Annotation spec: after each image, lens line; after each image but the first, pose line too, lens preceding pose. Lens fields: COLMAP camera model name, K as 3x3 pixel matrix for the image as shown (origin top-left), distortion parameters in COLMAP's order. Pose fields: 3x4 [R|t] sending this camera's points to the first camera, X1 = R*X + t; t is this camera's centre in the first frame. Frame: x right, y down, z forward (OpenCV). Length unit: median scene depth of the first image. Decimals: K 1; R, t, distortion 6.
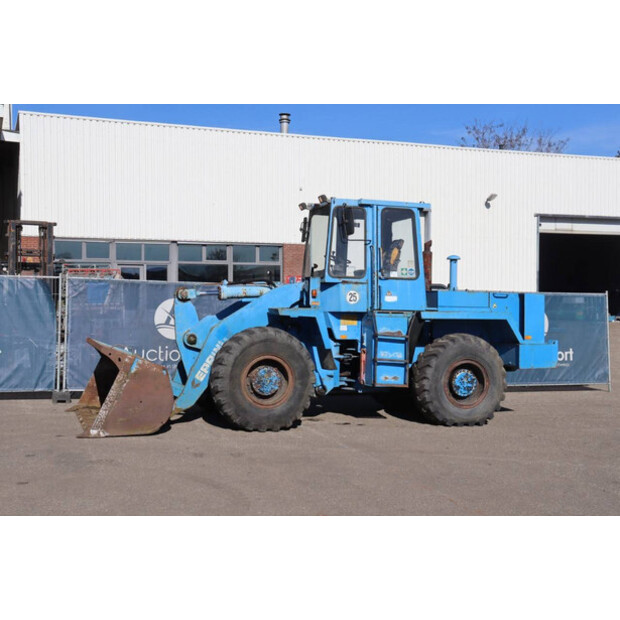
lens RADIAL K [[852.0, 0, 314.6], [0, 852.0, 305.7], [0, 0, 1]] dist [0.025682, 0.000000]
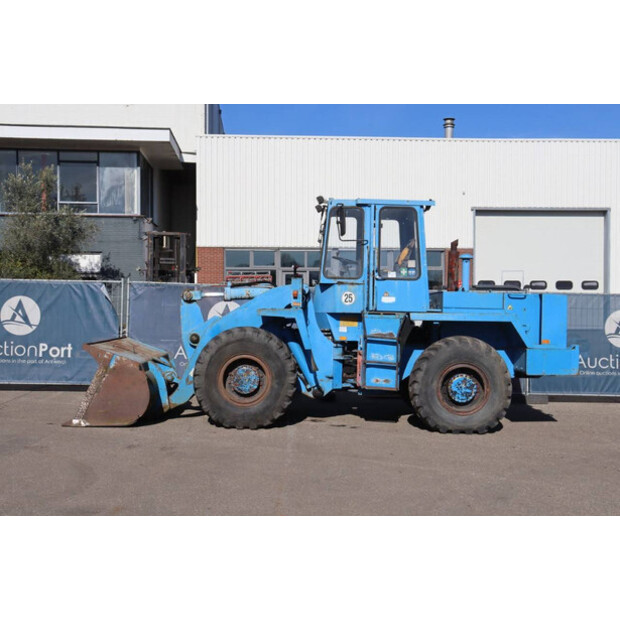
lens RADIAL K [[813.0, 0, 309.1], [0, 813.0, 319.9], [0, 0, 1]] dist [0.051479, 0.000000]
pose [[0.949526, 0.005384, -0.313644, 0.298819], [-0.002076, 0.999939, 0.010878, 0.004990], [0.313683, -0.009678, 0.949478, 0.087782]]
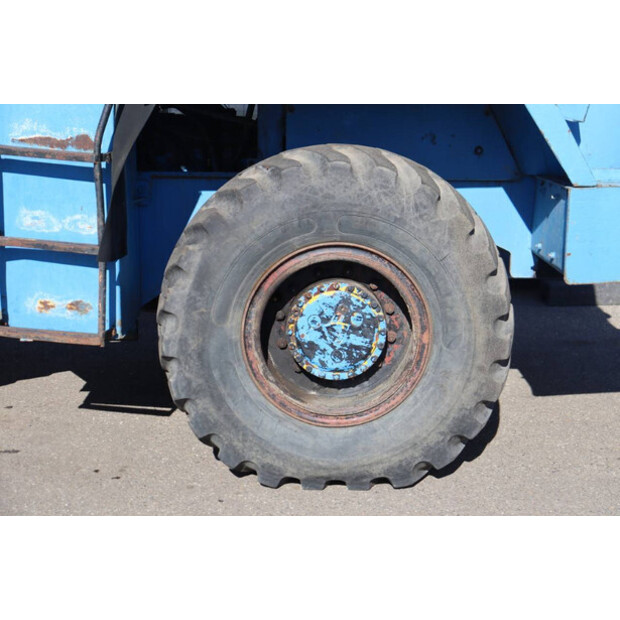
lens RADIAL K [[1106.8, 0, 309.6], [0, 1106.8, 305.7], [0, 0, 1]] dist [0.273283, 0.000000]
pose [[0.947887, 0.047066, -0.315112, 0.278544], [0.012981, 0.982502, 0.185800, 0.017342], [0.318343, -0.180208, 0.930690, 0.676191]]
